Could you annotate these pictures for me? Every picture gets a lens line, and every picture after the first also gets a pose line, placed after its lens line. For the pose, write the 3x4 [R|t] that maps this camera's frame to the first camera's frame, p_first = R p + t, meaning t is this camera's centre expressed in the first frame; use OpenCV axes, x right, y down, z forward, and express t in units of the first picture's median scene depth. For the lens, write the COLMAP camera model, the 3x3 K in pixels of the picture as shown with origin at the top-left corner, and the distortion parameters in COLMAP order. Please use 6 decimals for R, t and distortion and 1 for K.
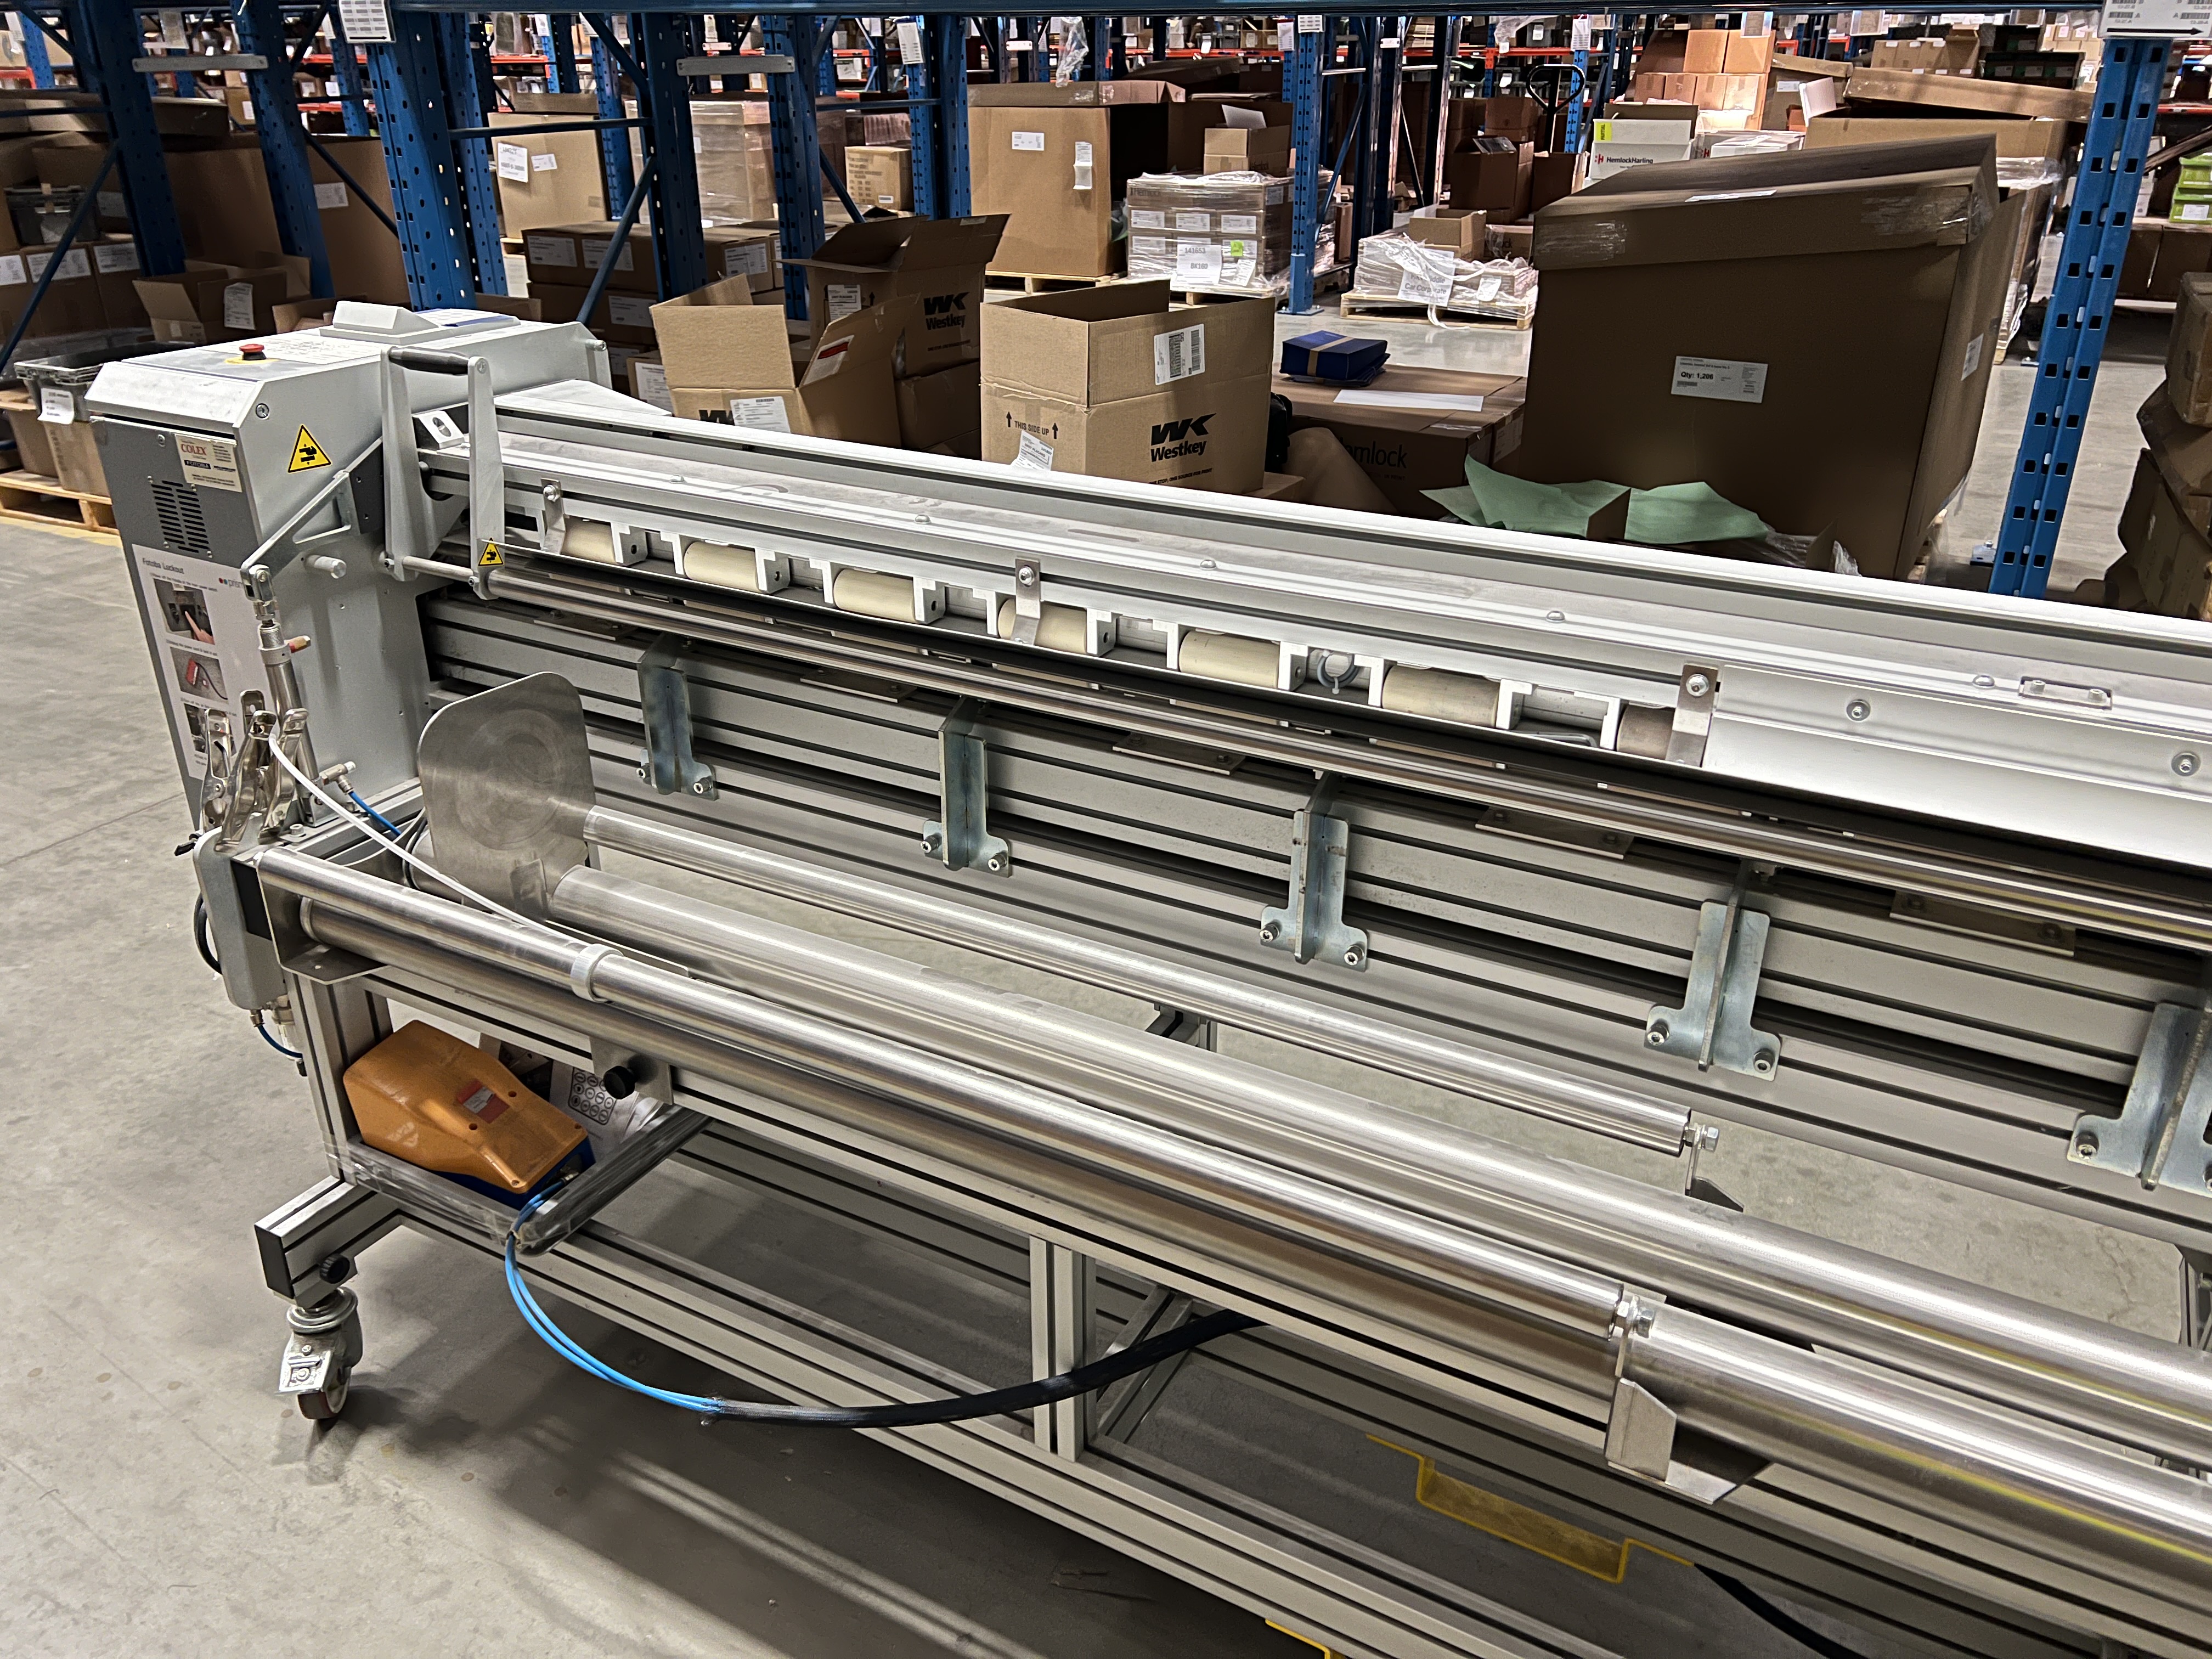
lens RADIAL K [[1772.4, 0, 1106.2], [0, 1772.4, 812.9], [0, 0, 1]] dist [0.036350, -0.017412]
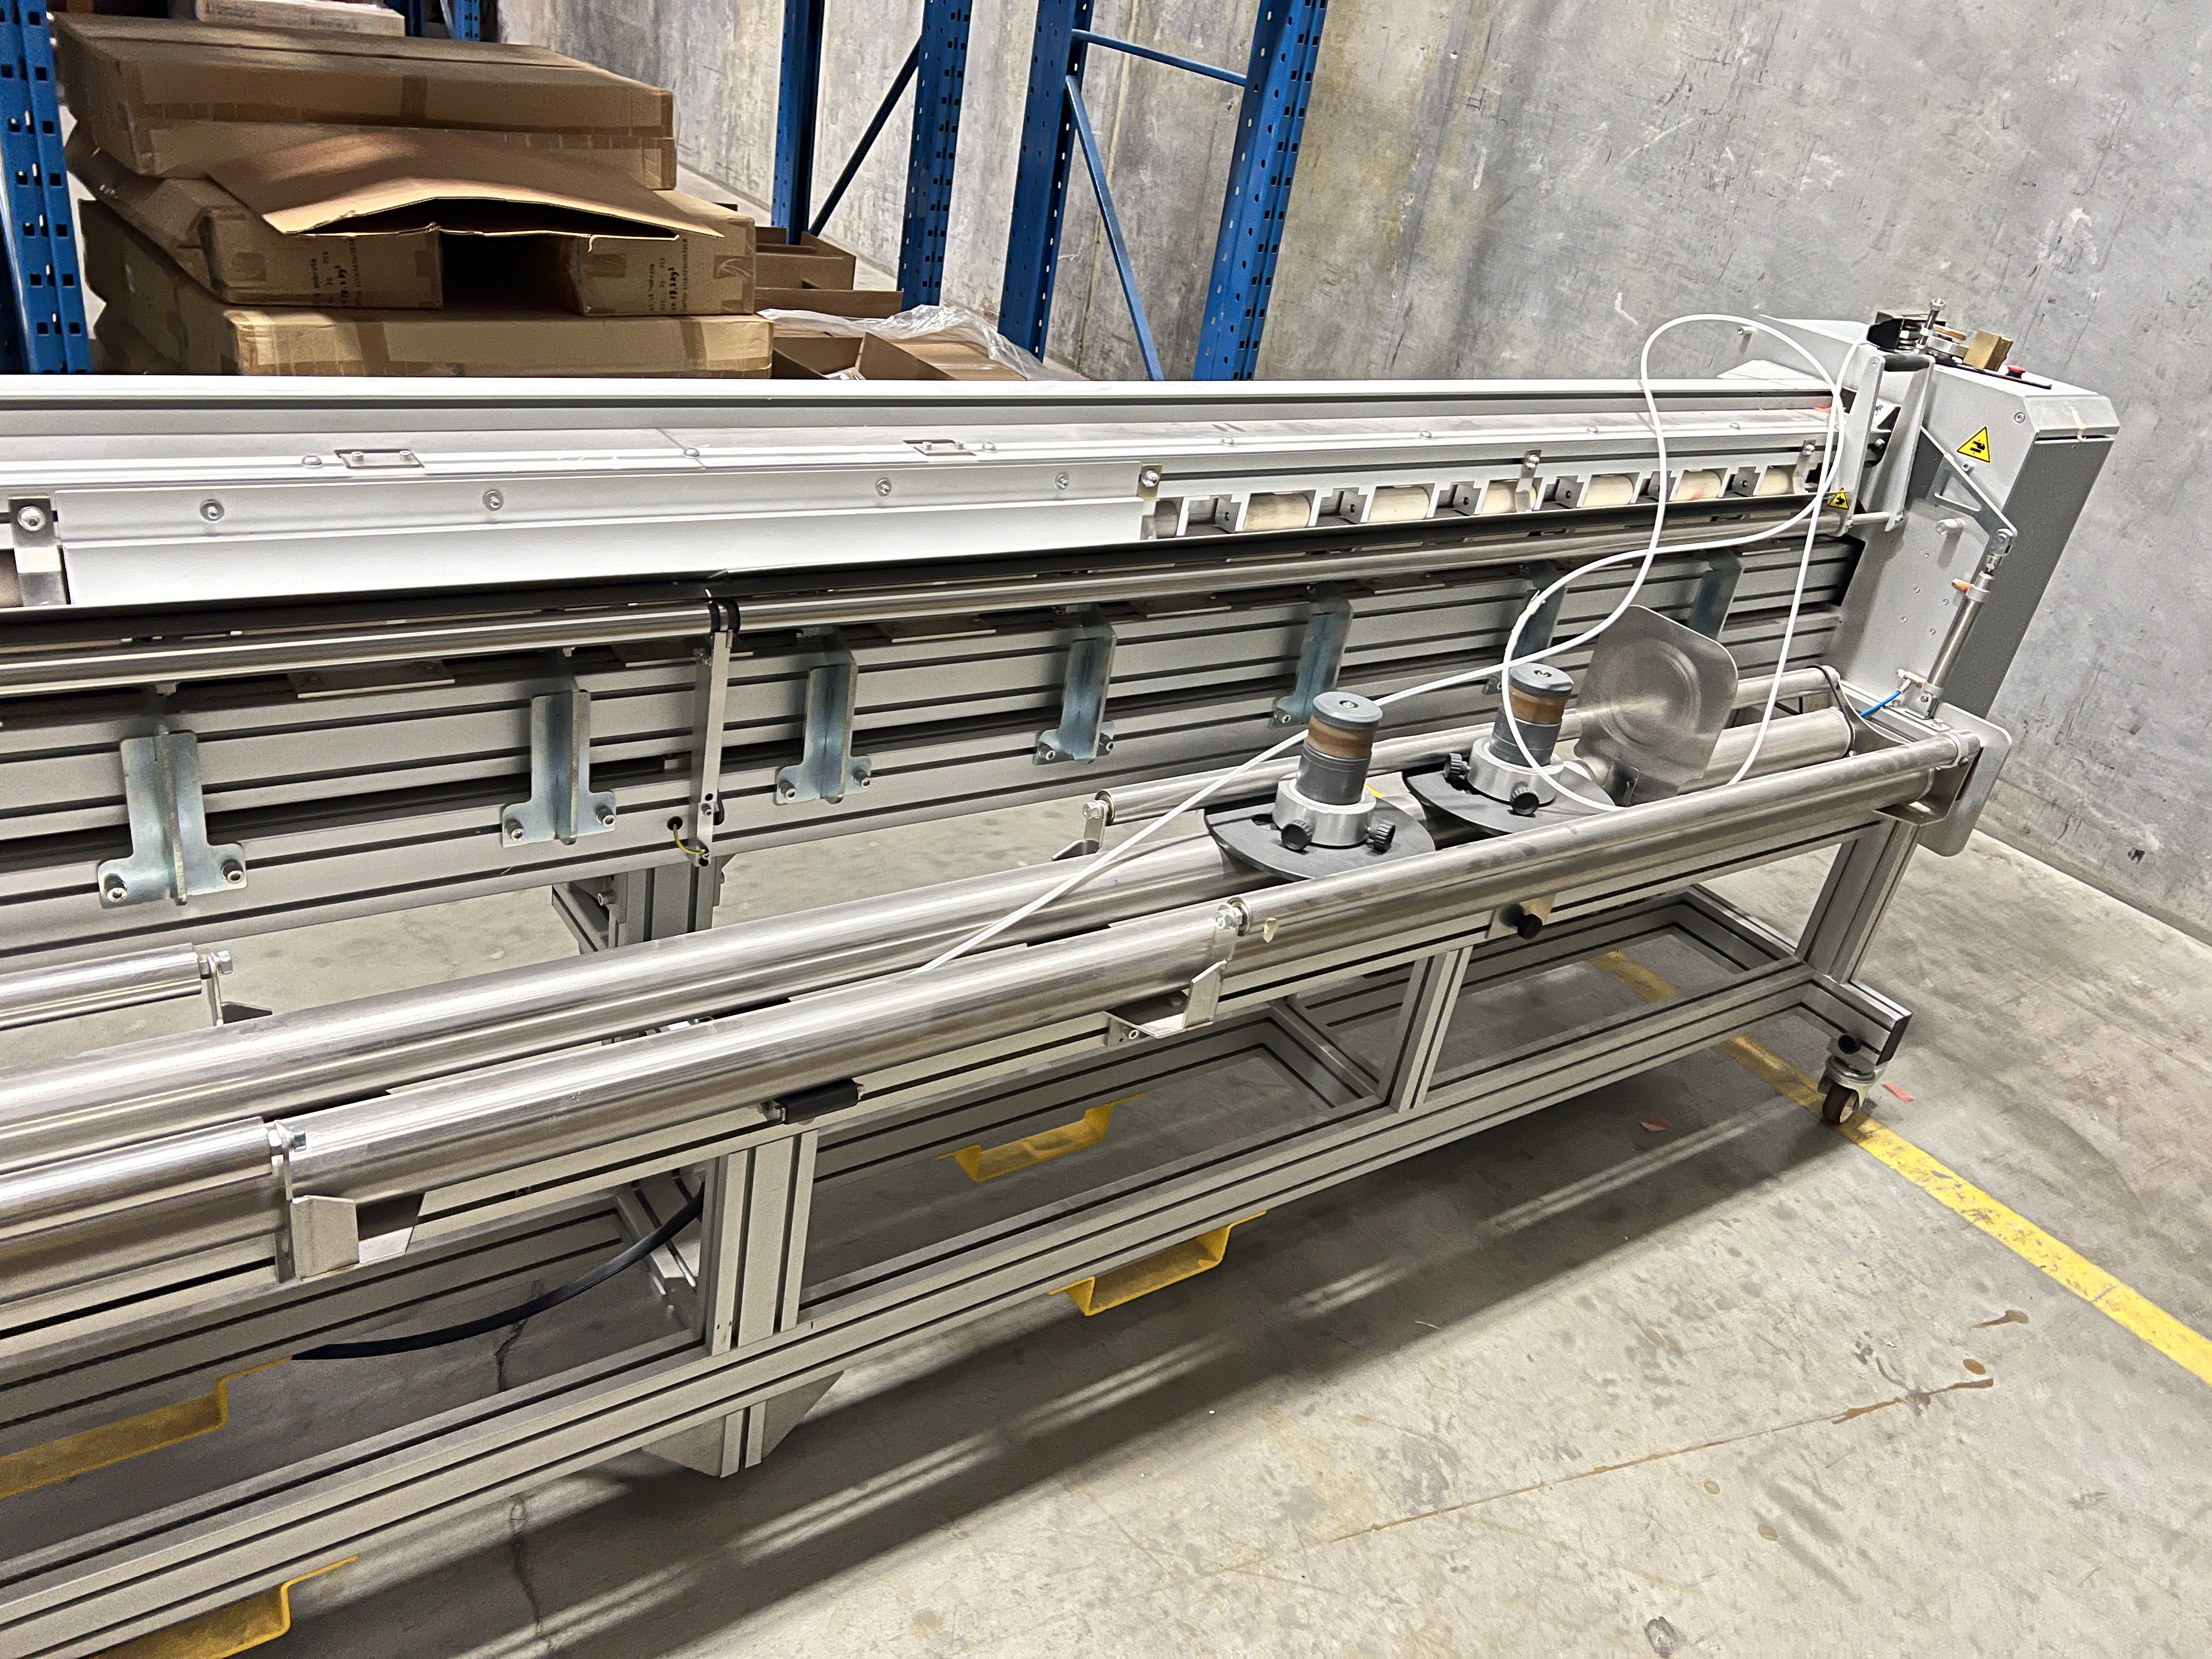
lens RADIAL K [[1660.0, 0, 1102.3], [0, 1660.0, 848.3], [0, 0, 1]] dist [0.037673, -0.027291]
pose [[0.424463, -0.369963, 0.826413, -0.217164], [0.224212, 0.927236, 0.299939, -0.051295], [-0.877246, 0.057978, 0.476528, 0.115270]]
